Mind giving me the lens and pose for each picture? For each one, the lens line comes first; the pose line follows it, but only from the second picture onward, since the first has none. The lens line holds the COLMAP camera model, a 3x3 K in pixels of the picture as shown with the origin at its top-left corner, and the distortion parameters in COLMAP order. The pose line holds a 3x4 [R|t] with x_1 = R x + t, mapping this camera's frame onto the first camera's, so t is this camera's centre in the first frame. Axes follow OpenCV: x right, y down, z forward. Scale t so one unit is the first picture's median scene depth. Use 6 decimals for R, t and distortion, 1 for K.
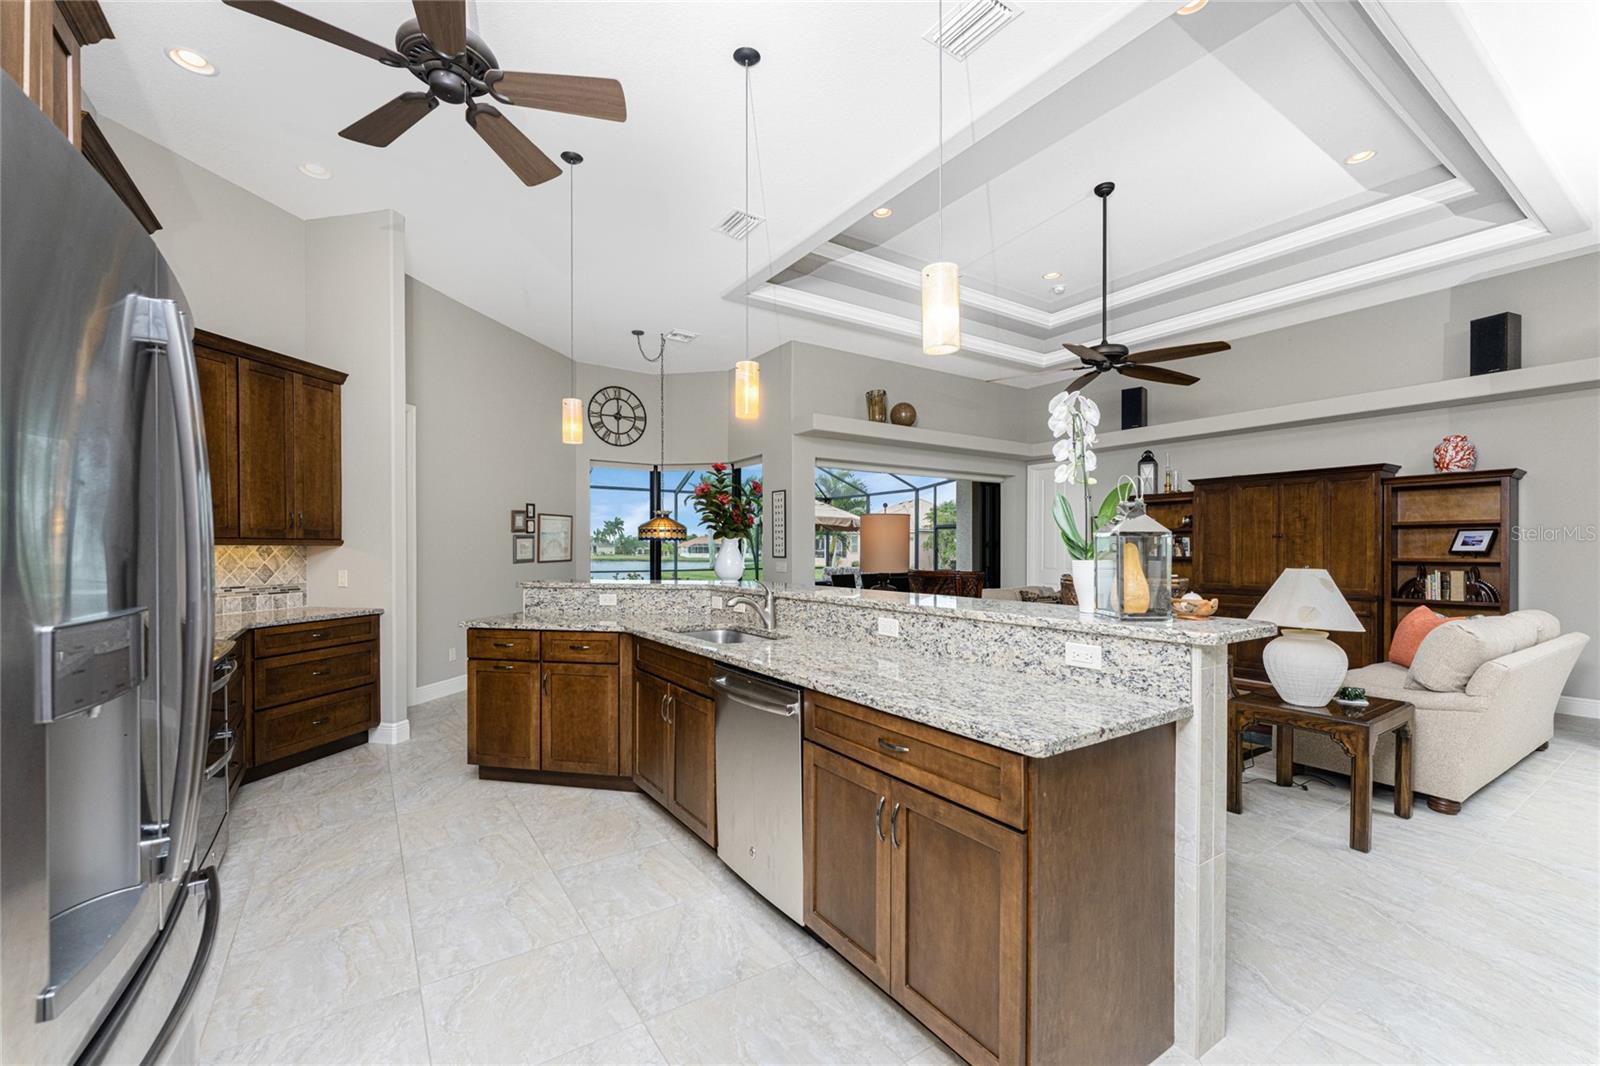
lens RADIAL K [[660.1, 0, 798.6], [0, 660.1, 552.0], [0, 0, 1]] dist [-0.000543, 0.000047]
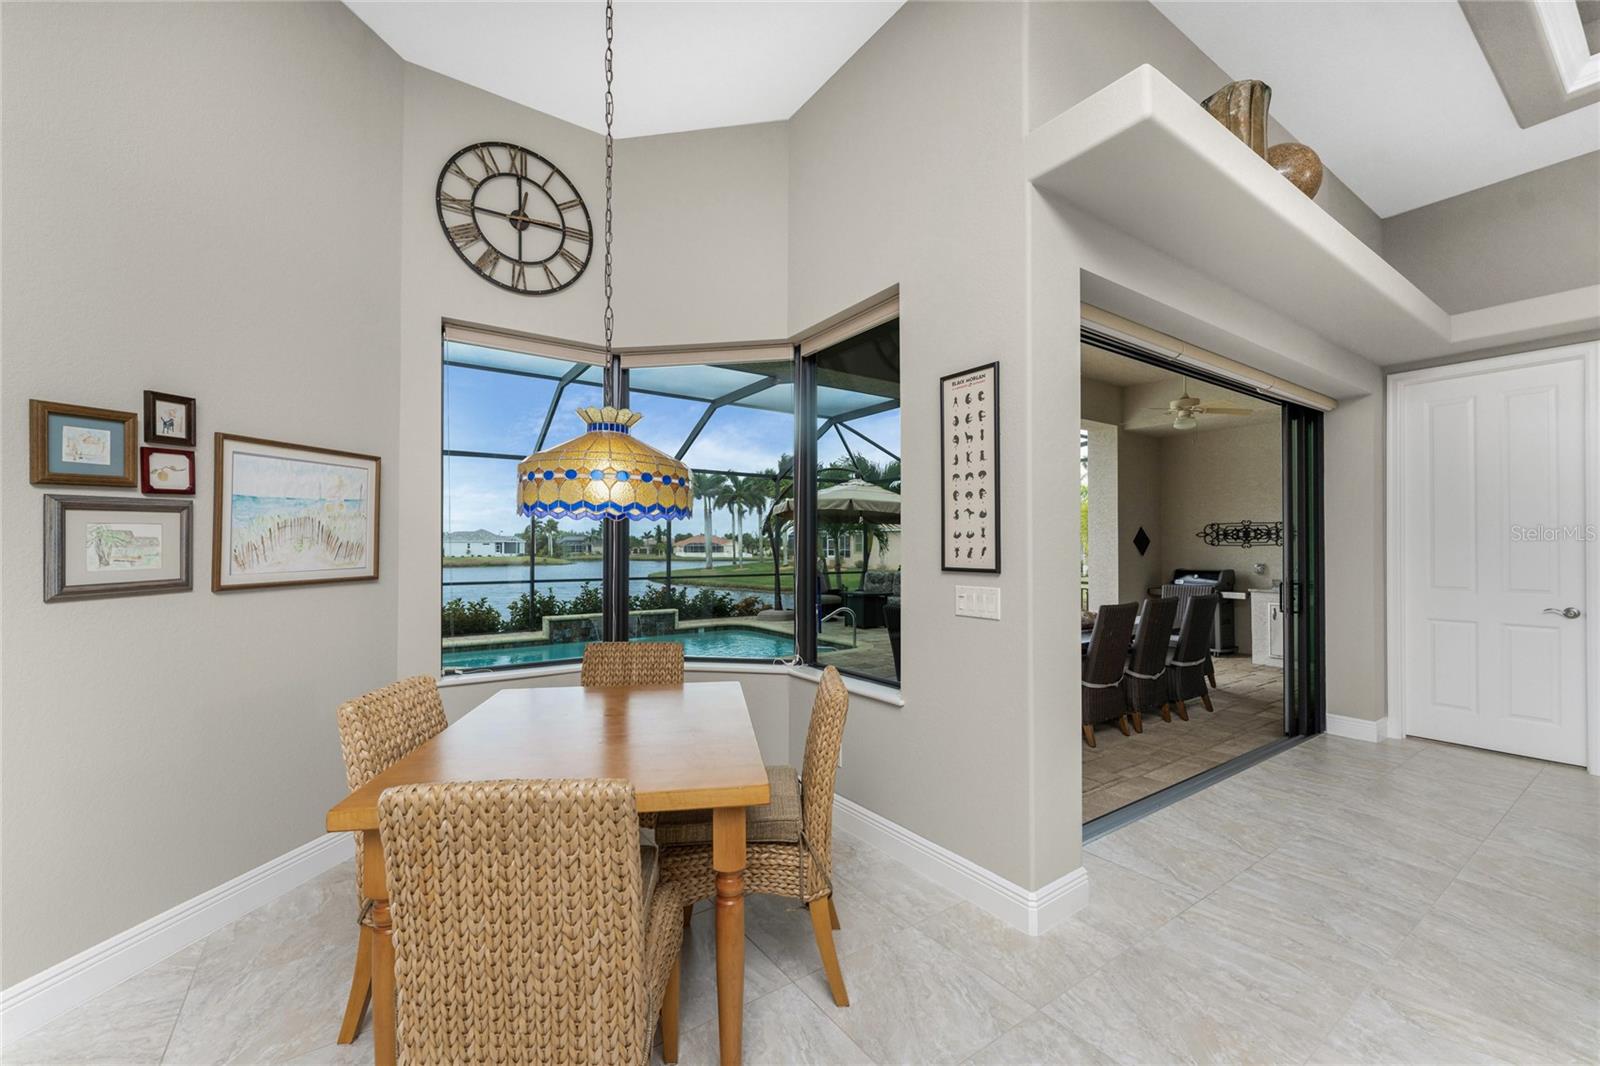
lens RADIAL K [[642.0, 0, 797.6], [0, 642.0, 533.1], [0, 0, 1]] dist [-0.001597, 0.000244]
pose [[0.999948, -0.001220, 0.010150, -0.115865], [0.001503, 0.999607, -0.027976, -0.002097], [-0.010112, 0.027989, 0.999557, 0.659139]]
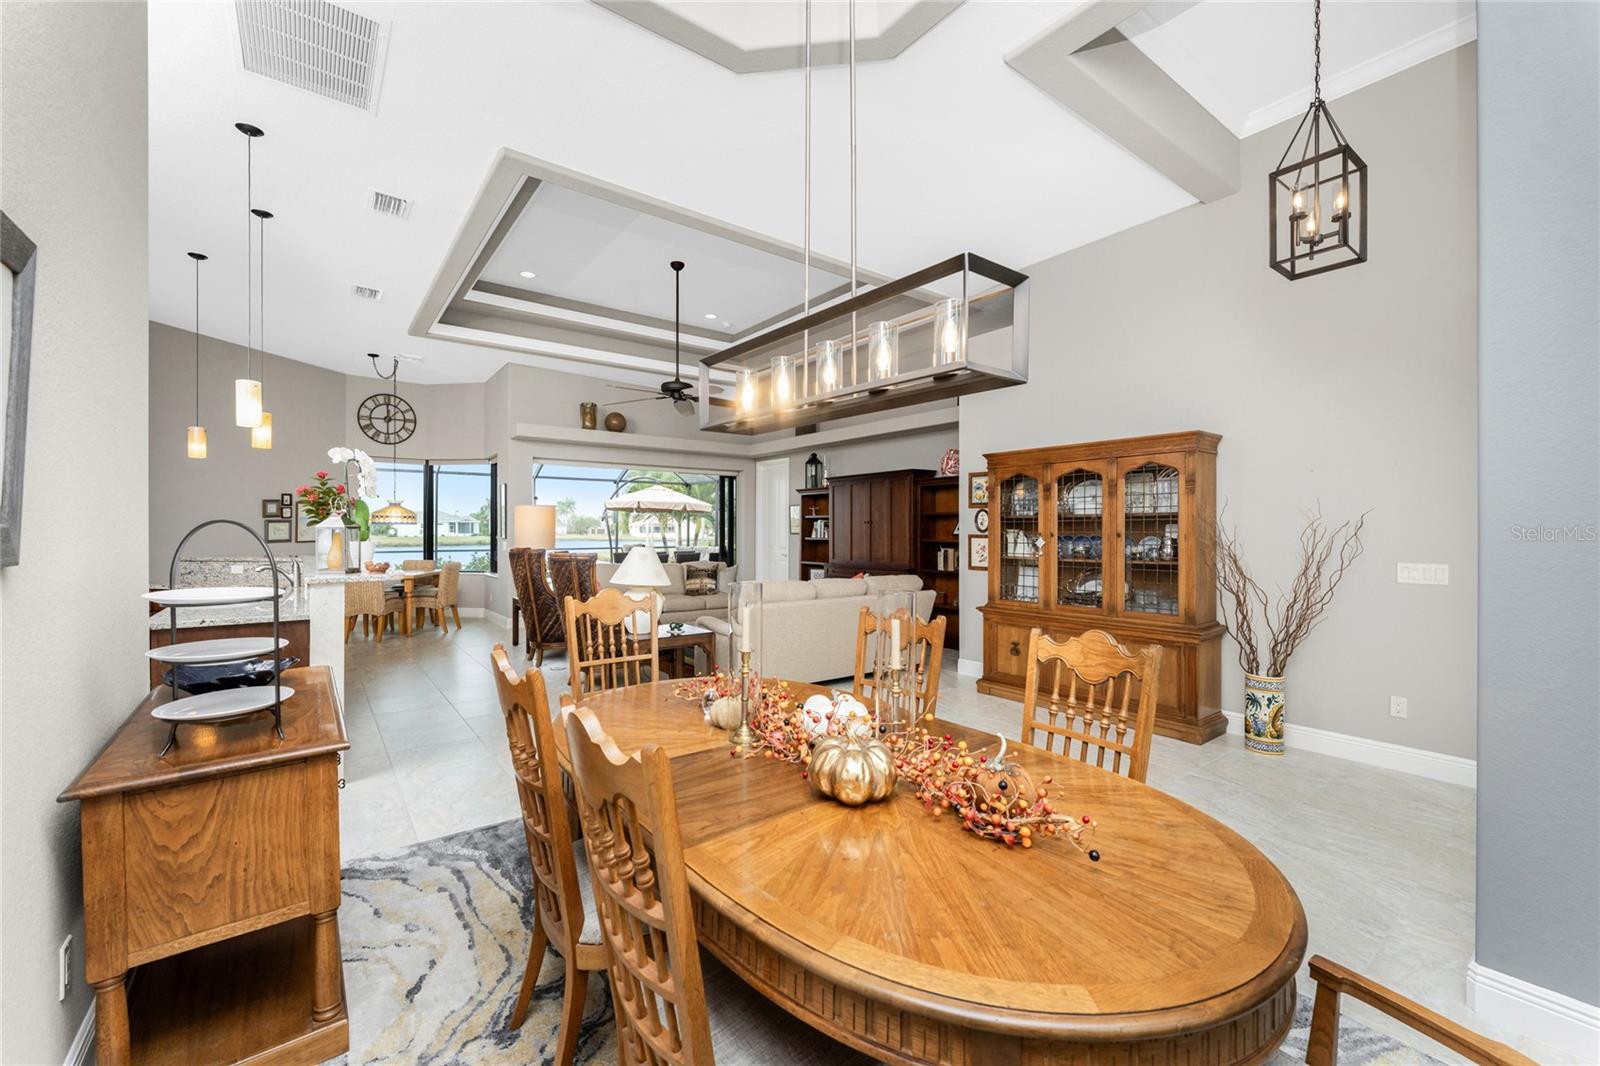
lens RADIAL K [[645.7, 0, 800.0], [0, 645.7, 533.0], [0, 0, 1]] dist [0.001272, 0.000118]
pose [[0.998152, 0.001420, 0.060749, 0.428930], [-0.001537, 0.999997, 0.001884, -0.004406], [-0.060746, -0.001974, 0.998151, -0.222664]]
